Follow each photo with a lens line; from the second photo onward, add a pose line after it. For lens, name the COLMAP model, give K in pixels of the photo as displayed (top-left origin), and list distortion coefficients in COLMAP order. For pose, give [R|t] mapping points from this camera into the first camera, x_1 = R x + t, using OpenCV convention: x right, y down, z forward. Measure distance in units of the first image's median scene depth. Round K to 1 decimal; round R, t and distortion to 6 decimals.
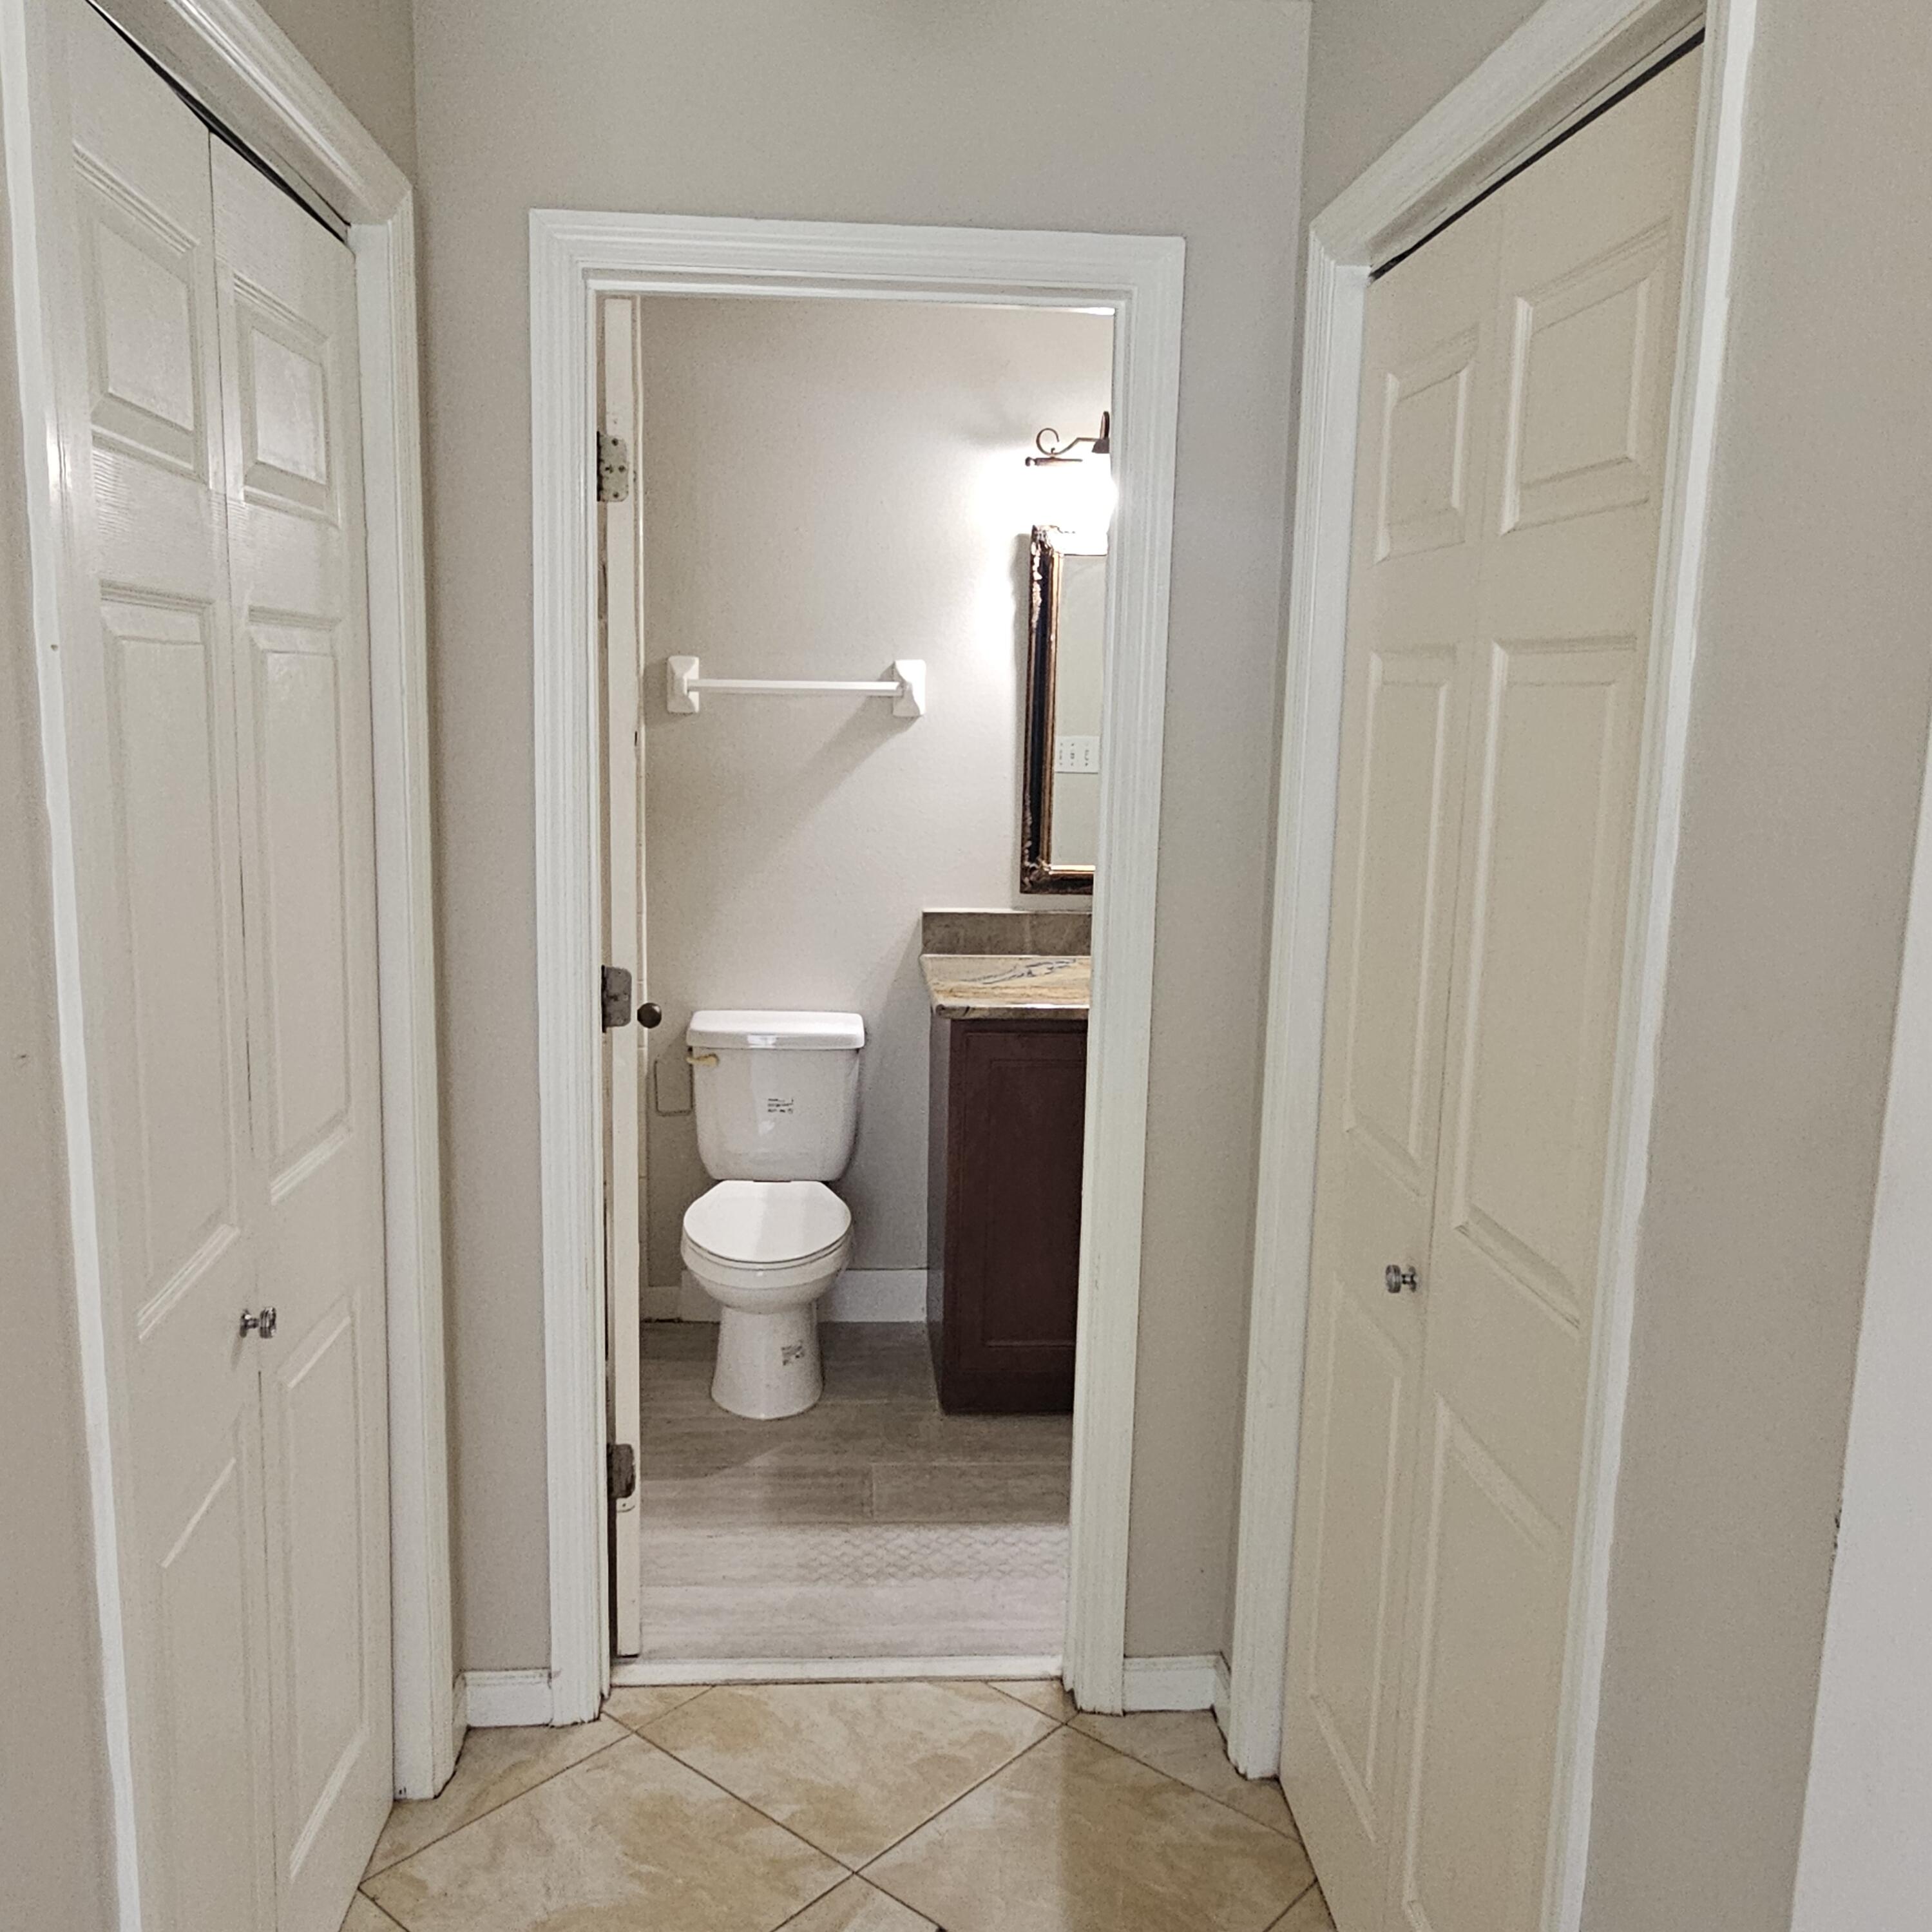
lens RADIAL K [[1692.7, 0, 966.0], [0, 1692.7, 966.0], [0, 0, 1]] dist [0.008514, 0.001182]
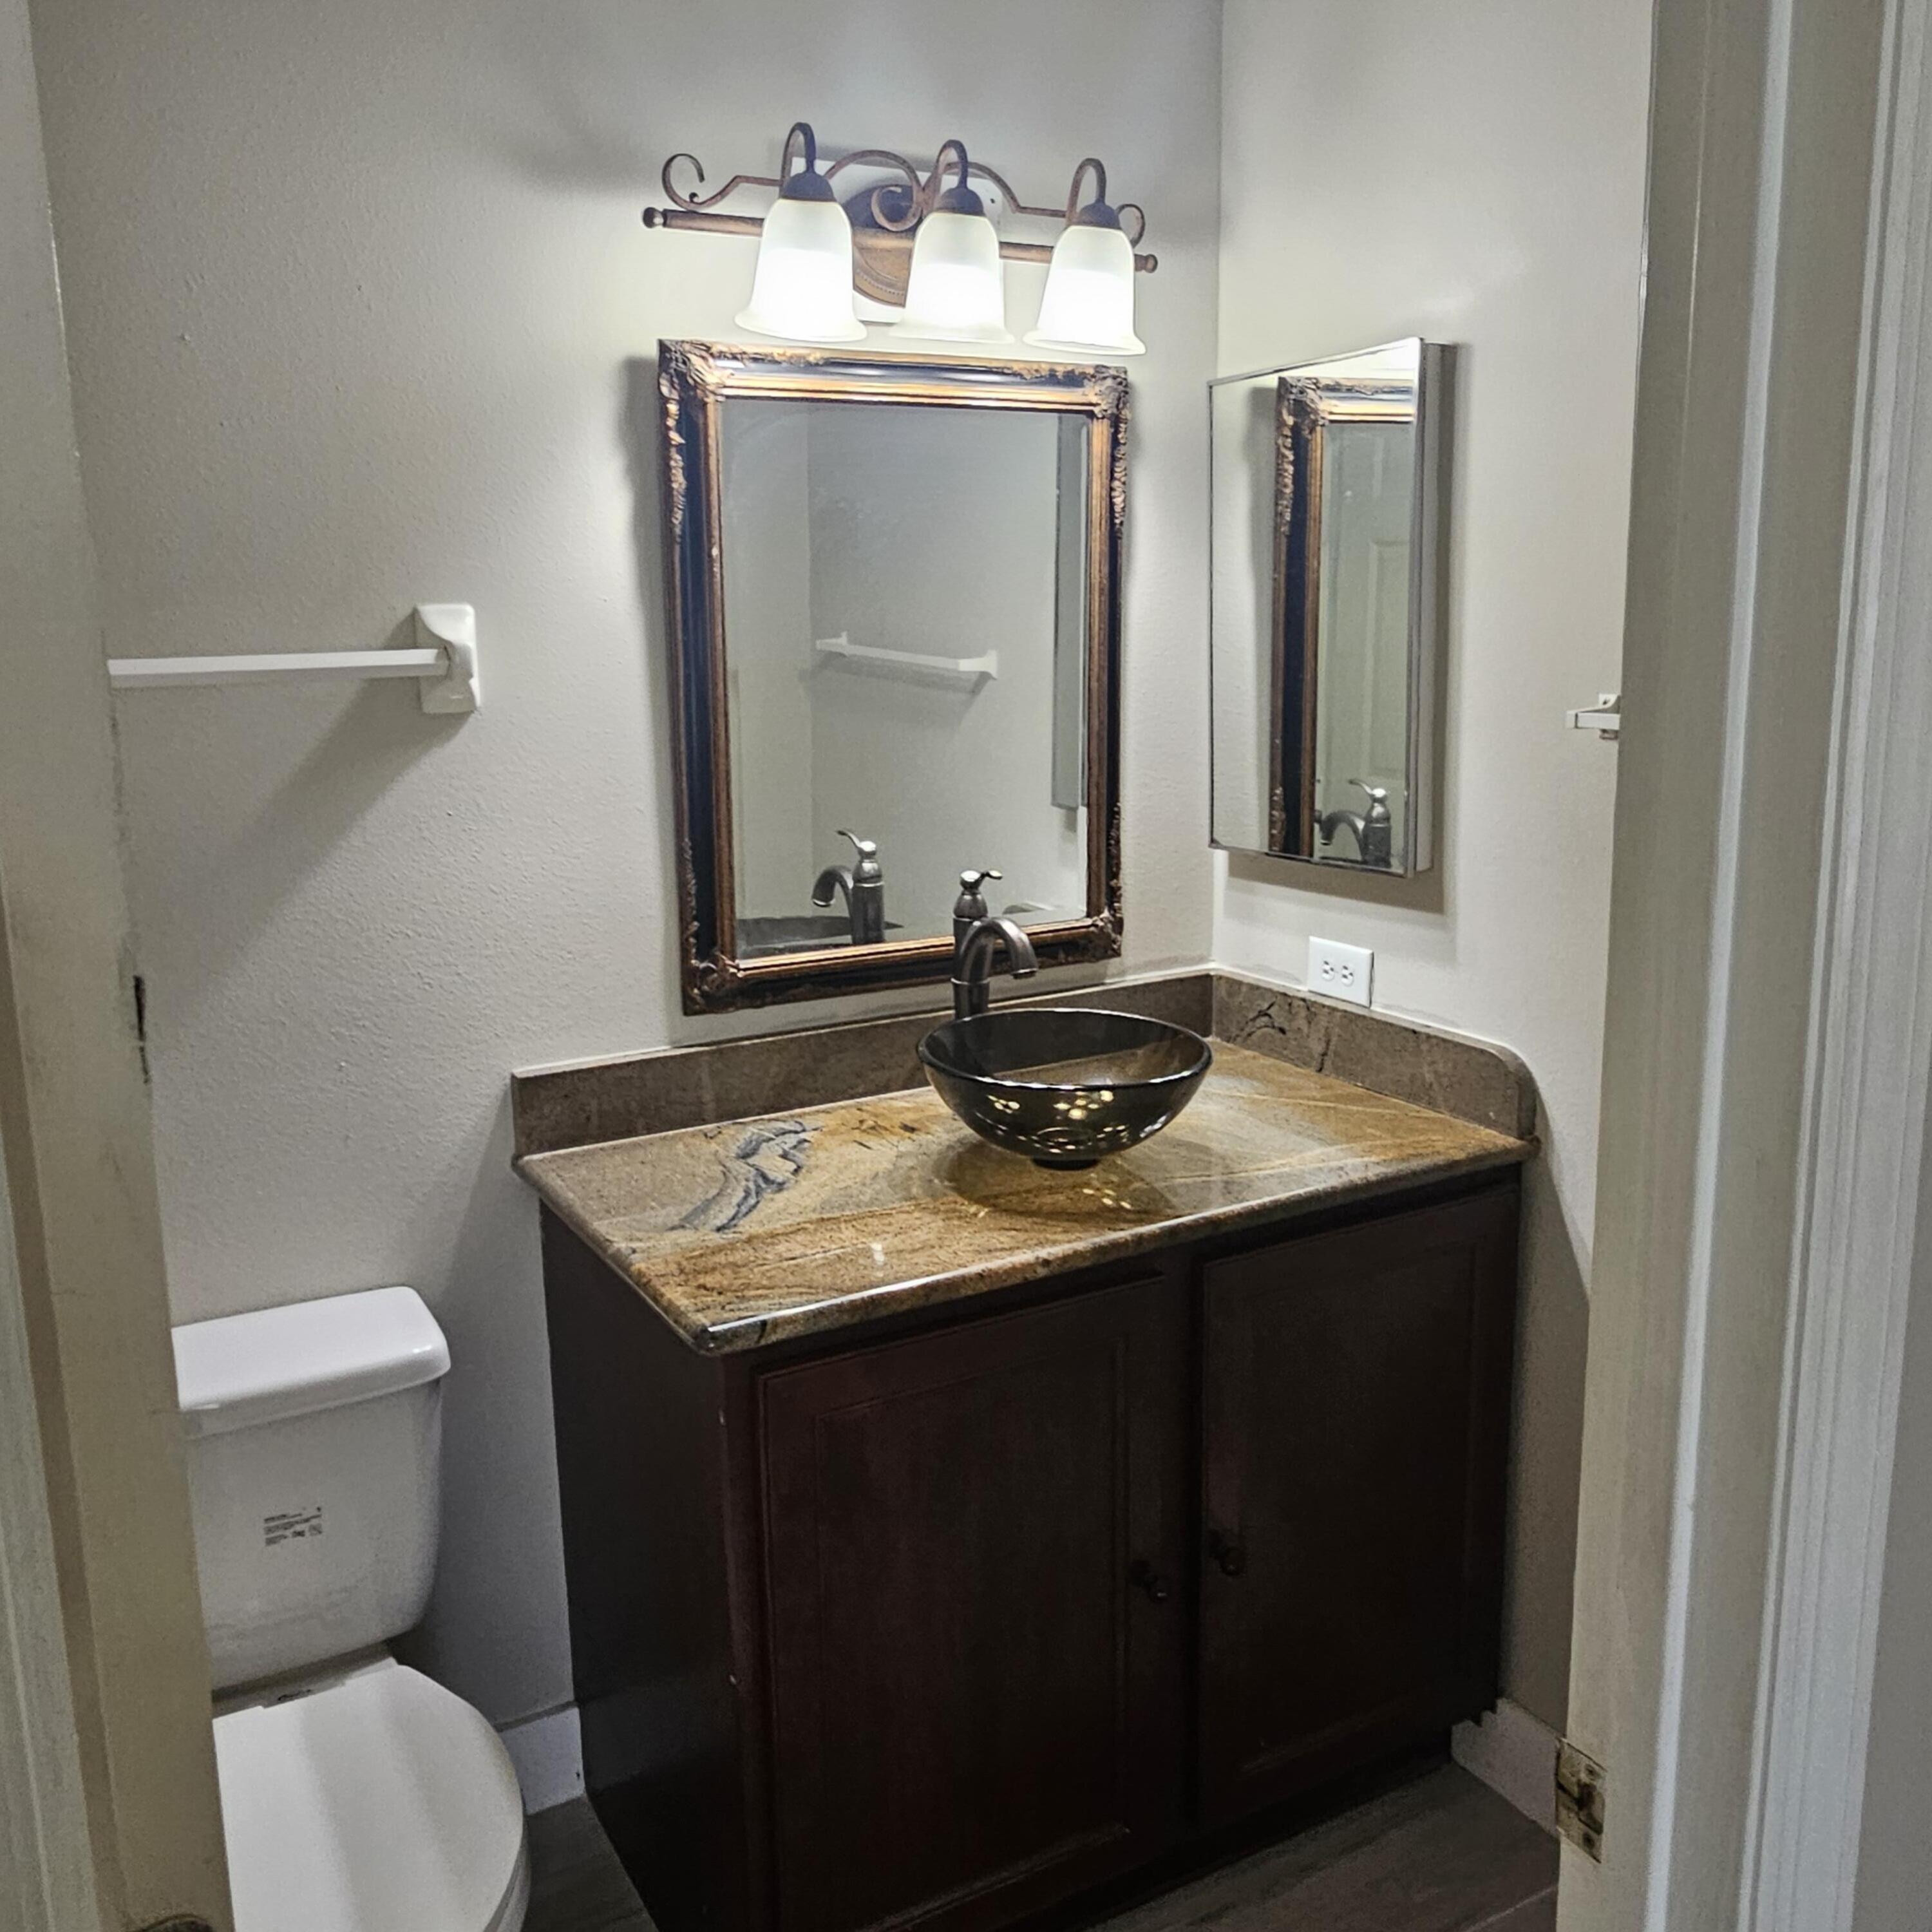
lens RADIAL K [[1718.5, 0, 959.0], [0, 1718.5, 931.2], [0, 0, 1]] dist [0.002291, -0.002131]
pose [[0.907072, -0.118235, 0.404031, -0.114296], [0.111594, 0.992947, 0.040038, -0.085721], [-0.405915, 0.008770, 0.913869, 0.461535]]
